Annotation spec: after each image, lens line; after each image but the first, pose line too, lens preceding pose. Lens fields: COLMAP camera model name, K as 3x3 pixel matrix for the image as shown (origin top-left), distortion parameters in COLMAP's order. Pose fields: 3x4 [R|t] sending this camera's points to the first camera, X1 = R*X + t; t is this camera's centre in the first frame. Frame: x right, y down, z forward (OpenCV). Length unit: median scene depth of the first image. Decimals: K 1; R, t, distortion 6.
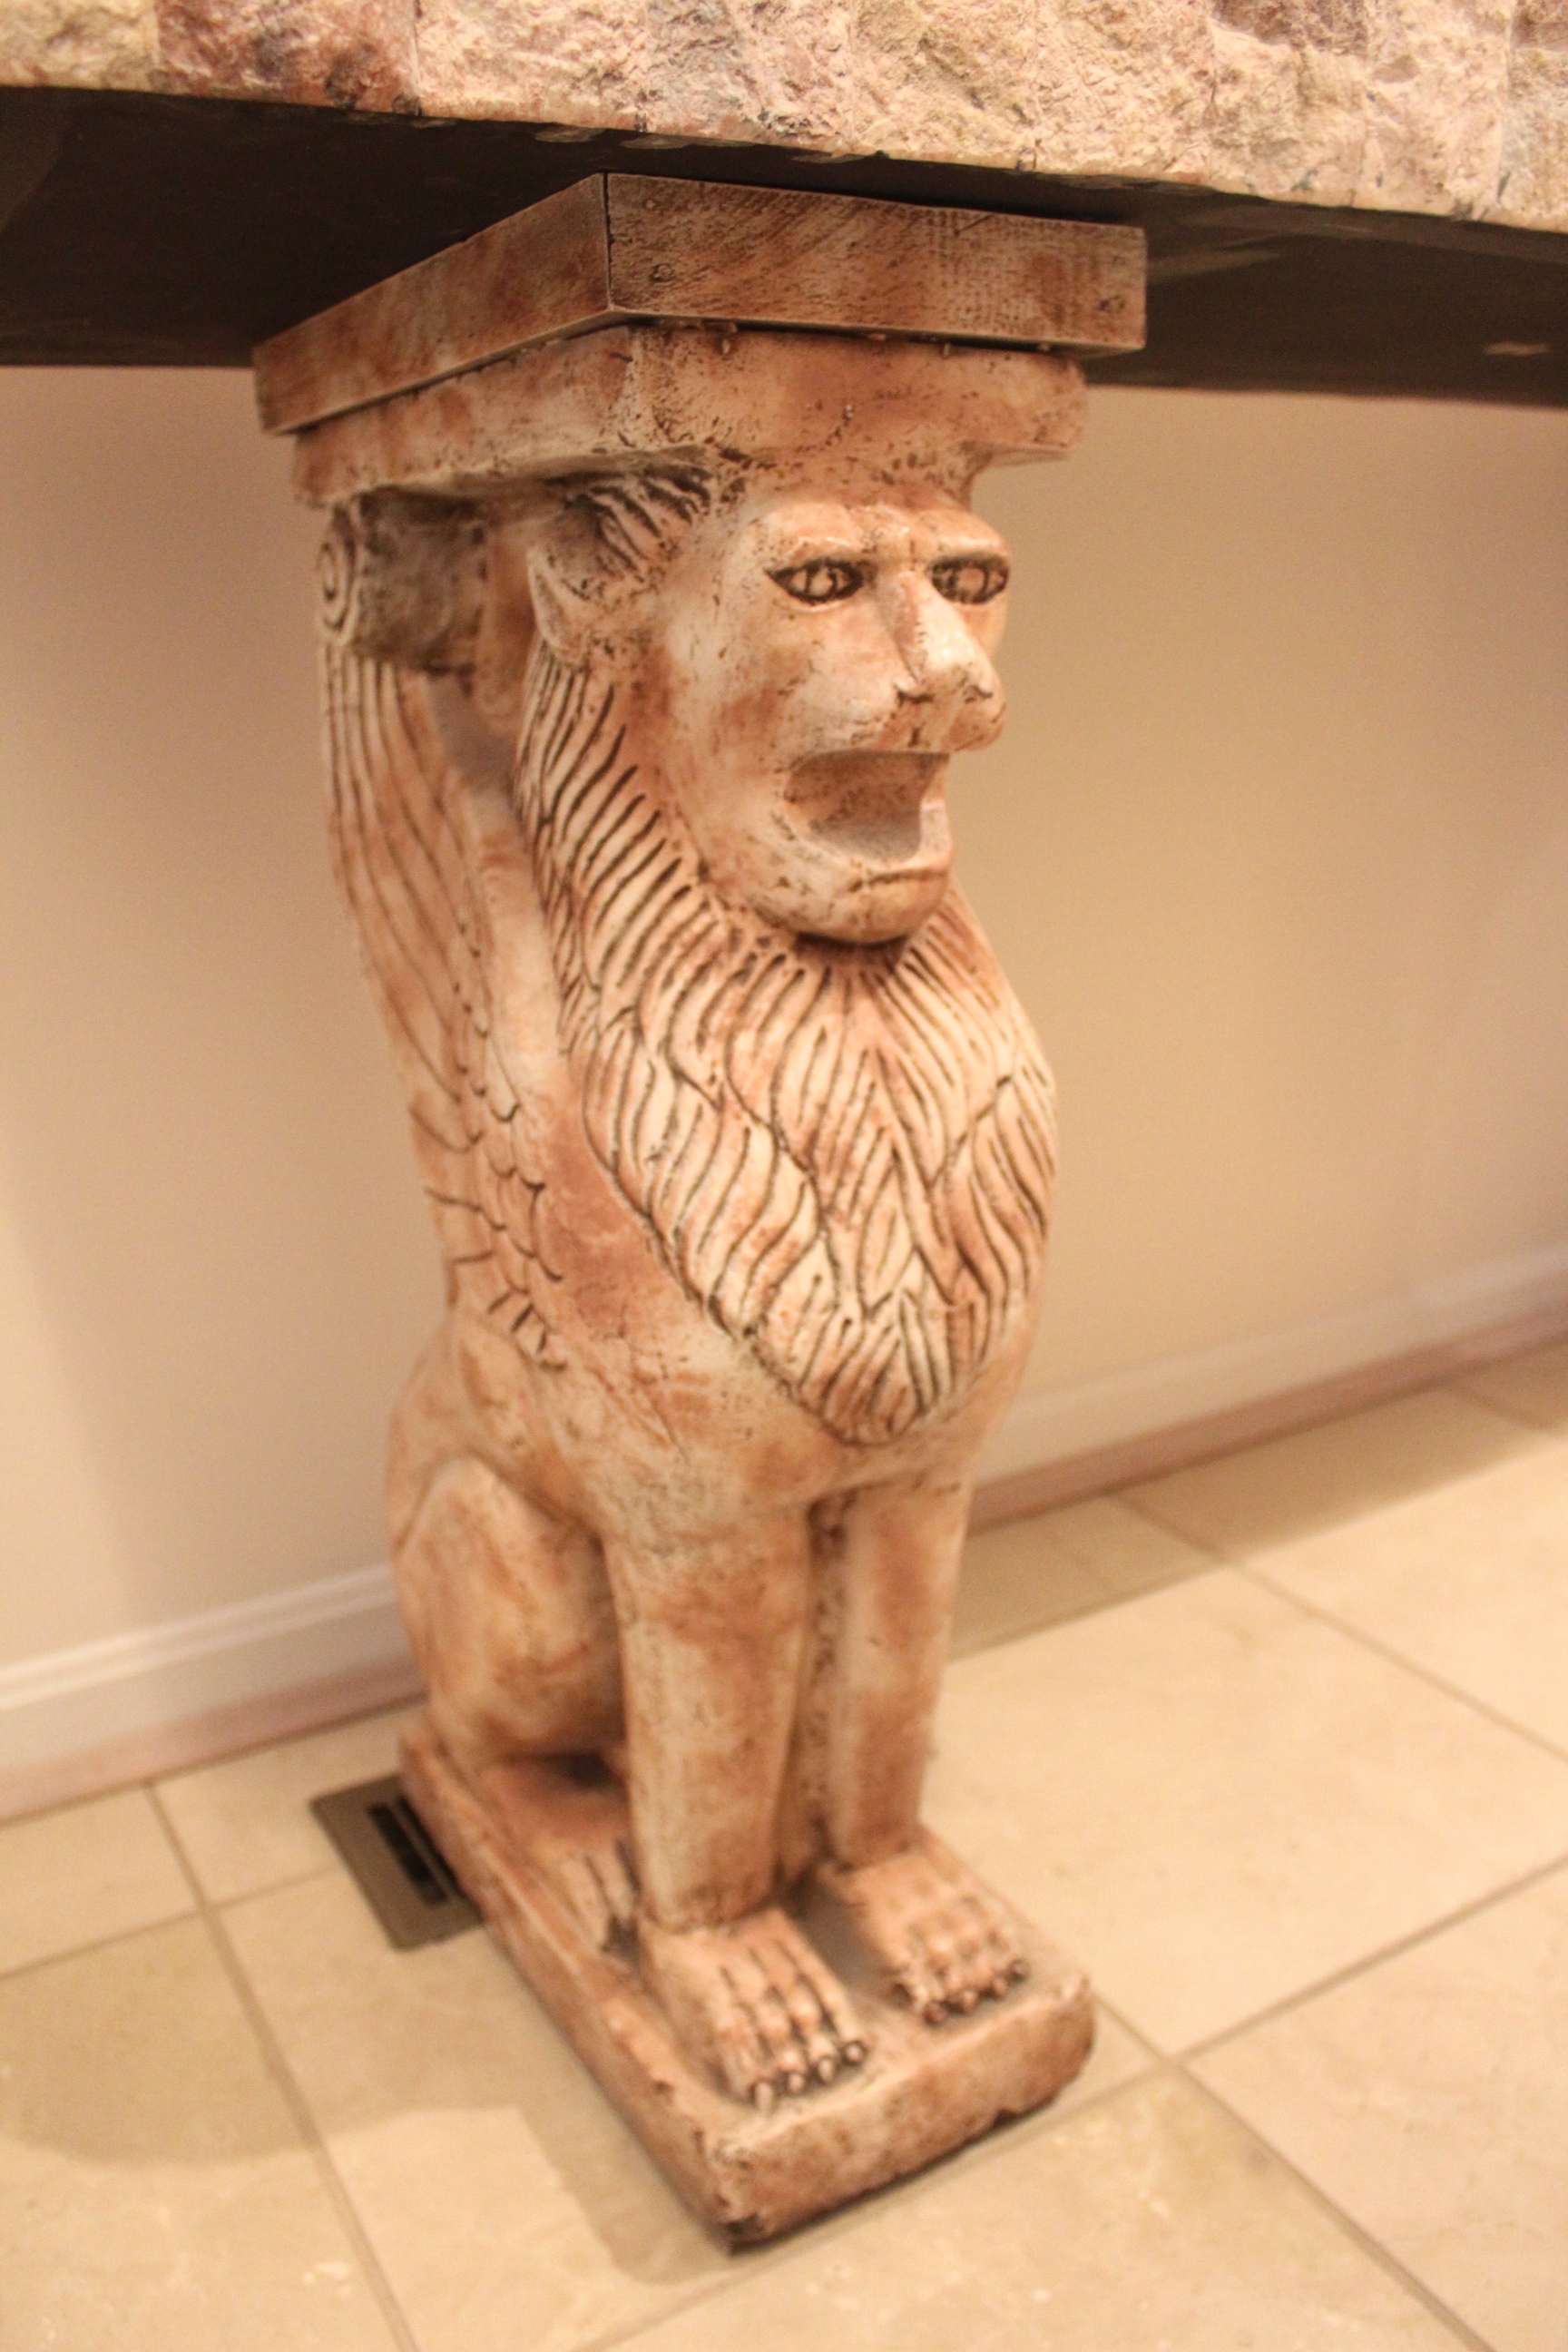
lens RADIAL K [[1935.8, 0, 800.8], [0, 1935.8, 1177.9], [0, 0, 1]] dist [-0.170500, 0.152374]
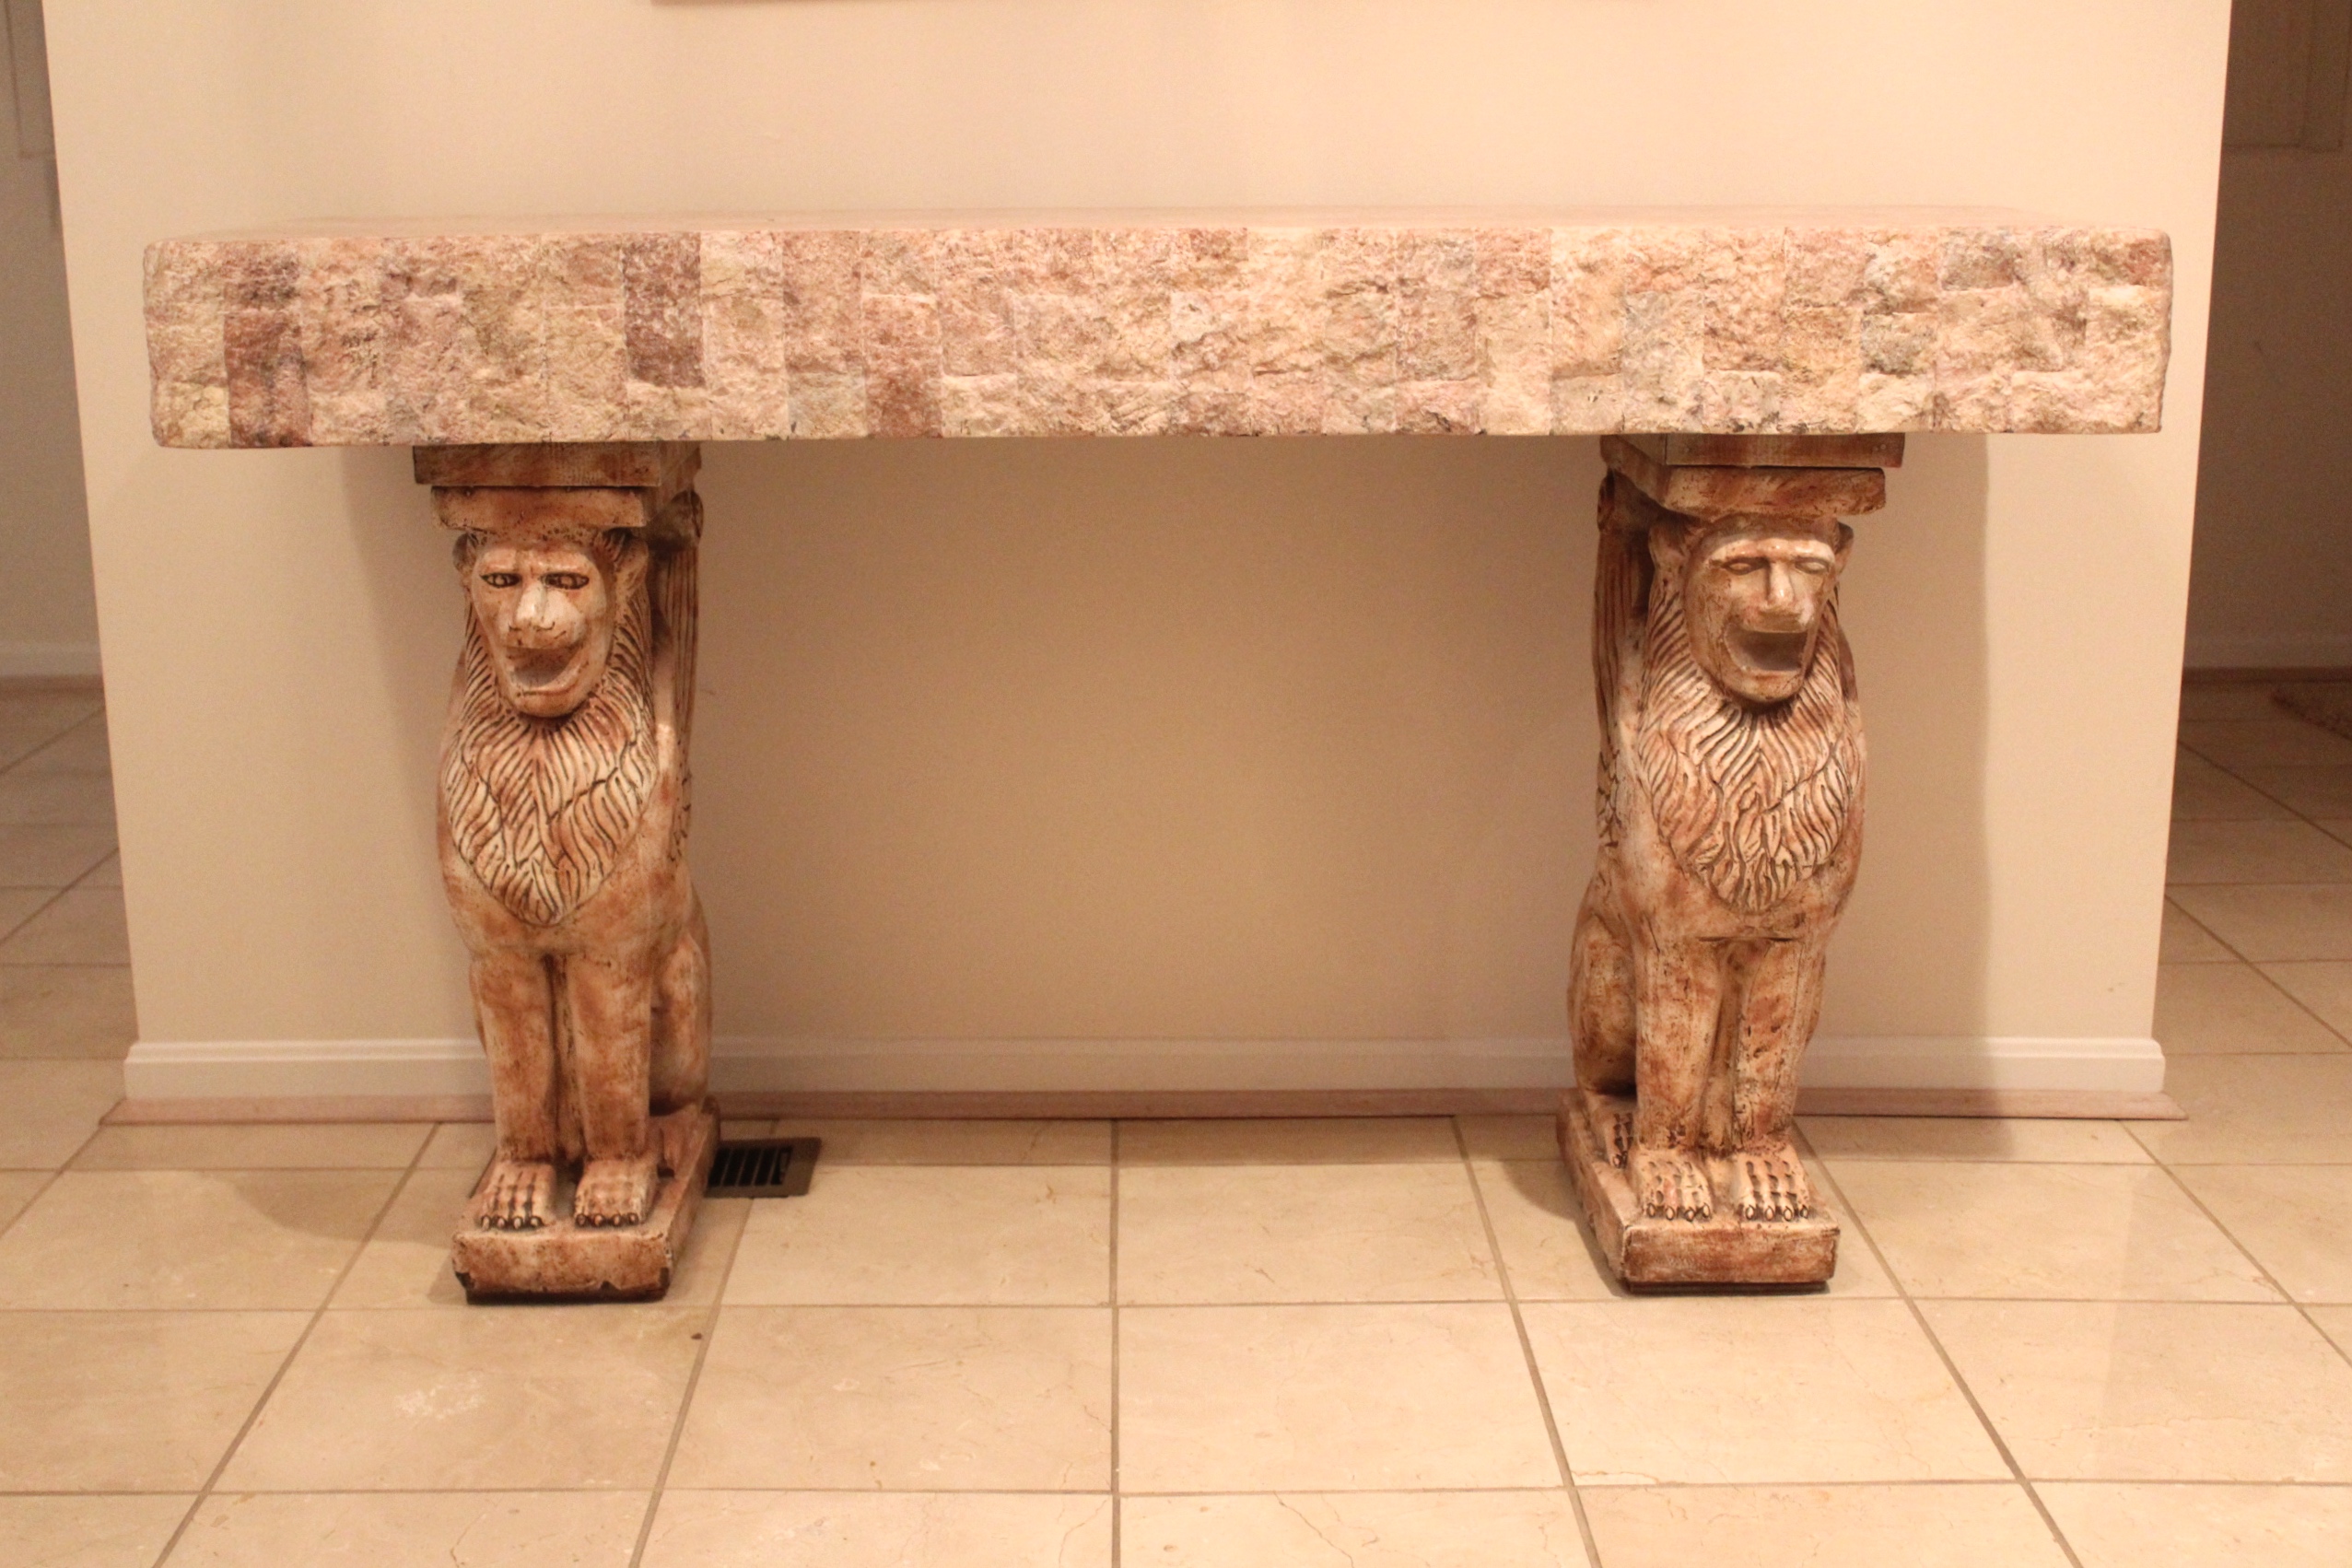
lens RADIAL K [[2963.3, 0, 1168.1], [0, 2963.3, 789.7], [0, 0, 1]] dist [-0.076966, 0.107081]
pose [[0.873424, 0.139467, -0.466562, 2.696902], [-0.166404, 0.985914, -0.016801, -0.107182], [0.457647, 0.092312, 0.884329, -2.116681]]
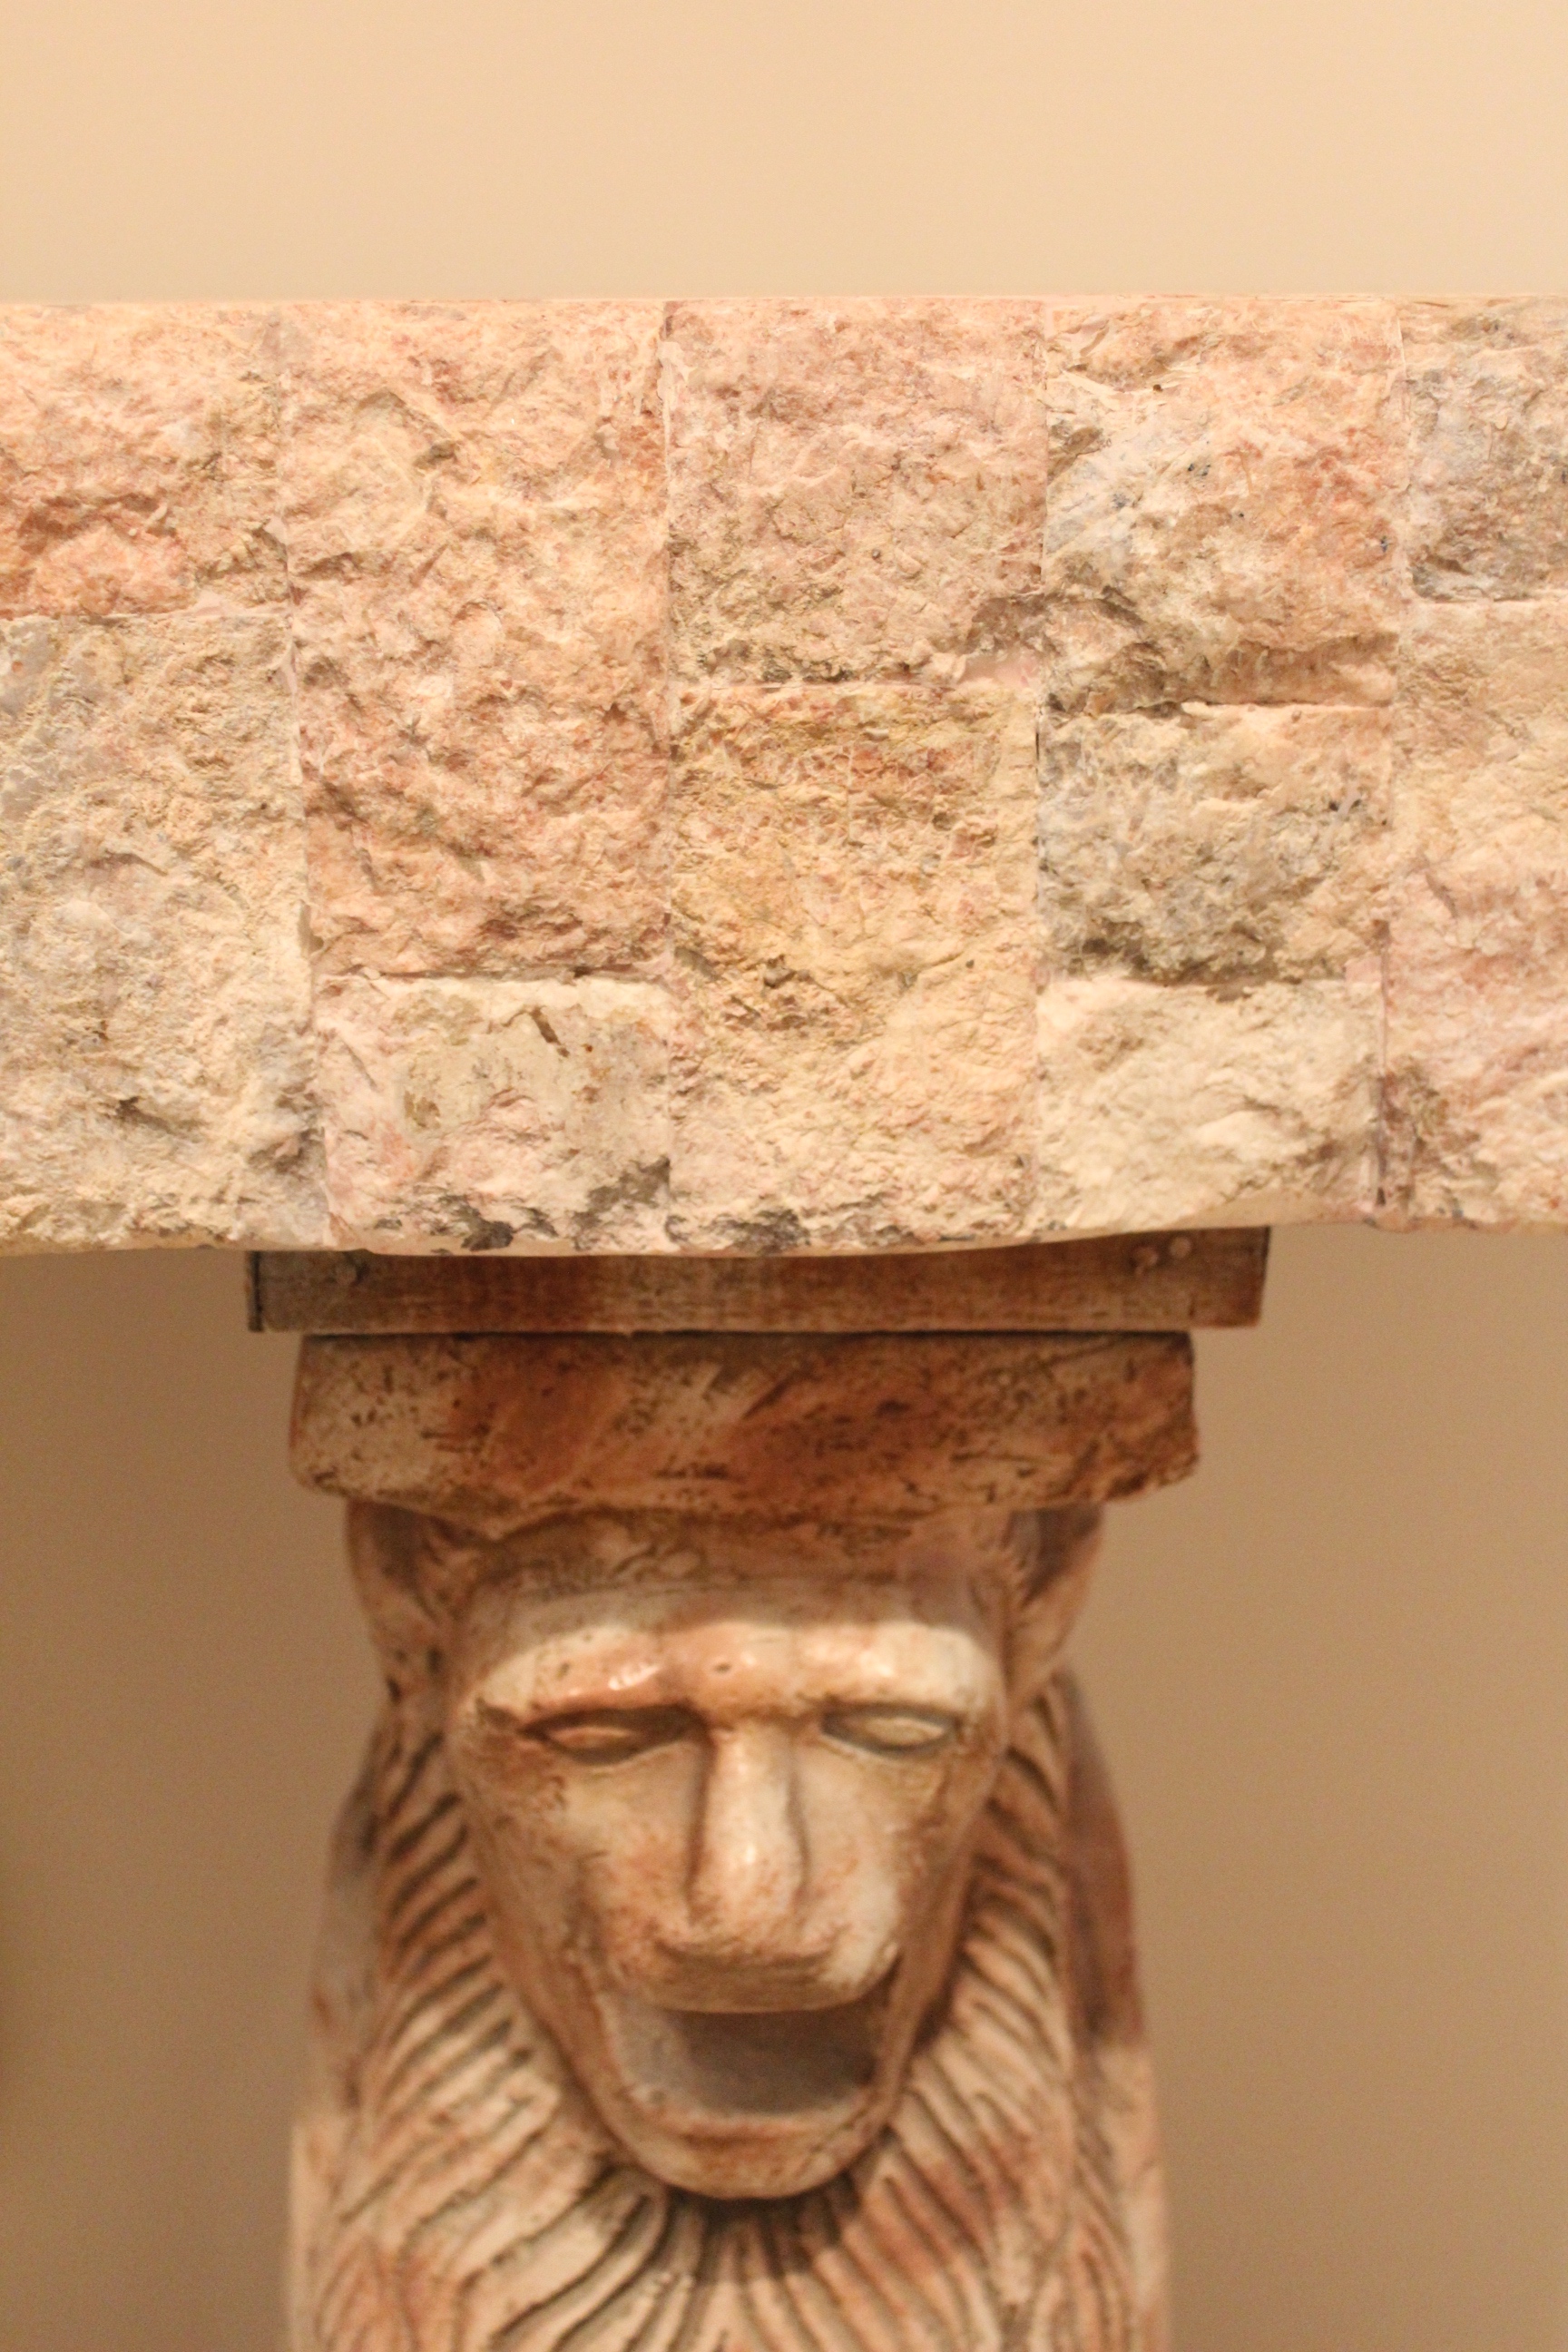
lens RADIAL K [[3118.5, 0, 797.3], [0, 3118.5, 1179.8], [0, 0, 1]] dist [-0.063993, 0.040018]
pose [[0.884204, 0.154300, -0.440880, 1.945849], [-0.158975, 0.986925, 0.026575, -0.822516], [0.439216, 0.046591, 0.897173, 0.857009]]
